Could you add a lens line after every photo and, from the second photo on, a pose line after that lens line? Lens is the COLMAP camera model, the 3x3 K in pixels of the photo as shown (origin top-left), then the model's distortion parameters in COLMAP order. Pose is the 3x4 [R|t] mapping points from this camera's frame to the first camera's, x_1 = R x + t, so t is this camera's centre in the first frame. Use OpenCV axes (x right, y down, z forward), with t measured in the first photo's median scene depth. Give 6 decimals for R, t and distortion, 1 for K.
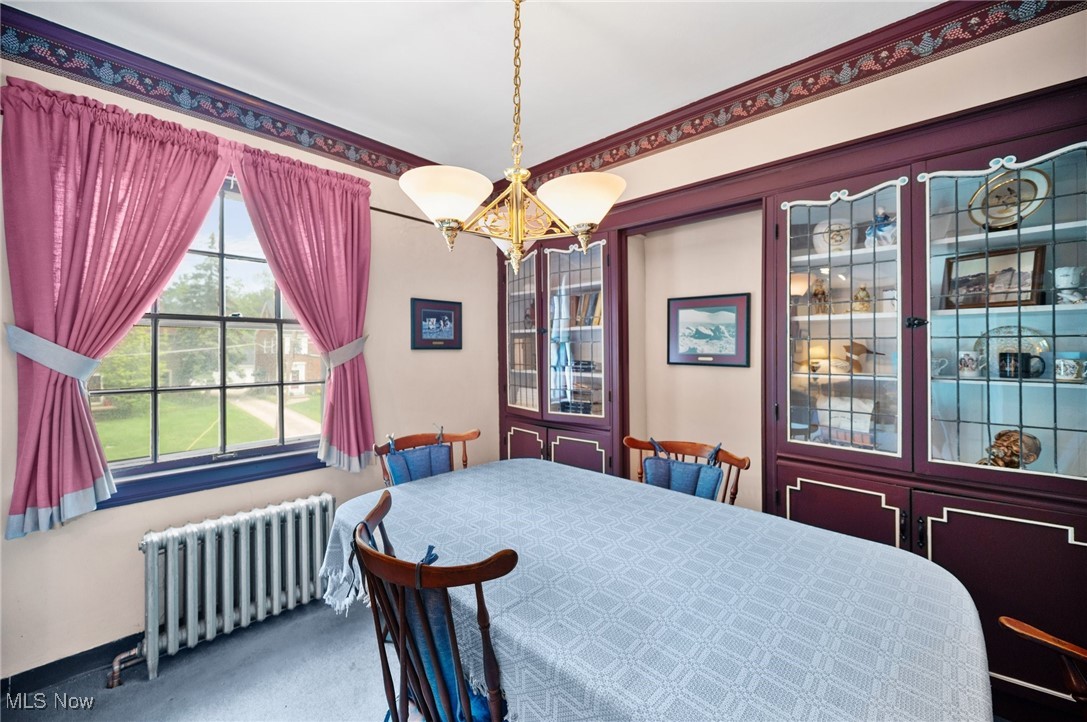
lens RADIAL K [[428.9, 0, 551.5], [0, 428.9, 348.4], [0, 0, 1]] dist [-0.002900, -0.000233]
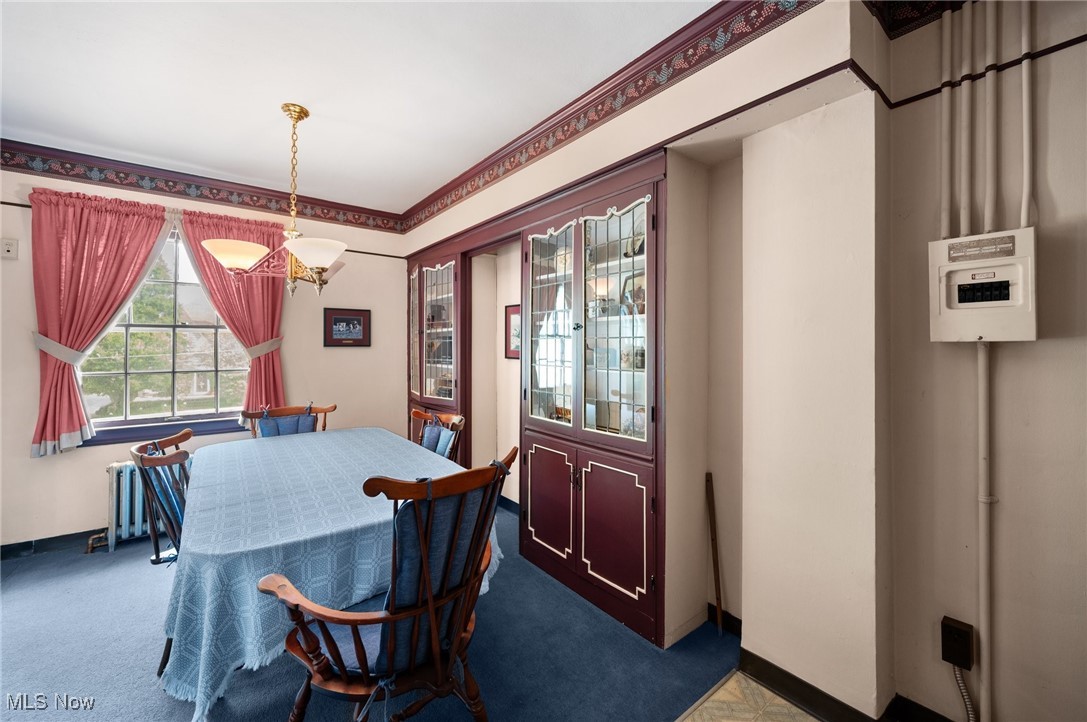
lens RADIAL K [[428.9, 0, 543.8], [0, 428.9, 342.1], [0, 0, 1]] dist [-0.002900, -0.000233]
pose [[0.988990, -0.002665, -0.147957, 0.815324], [0.001304, 0.999956, -0.009292, 0.002183], [0.147975, 0.008997, 0.988950, -0.314174]]
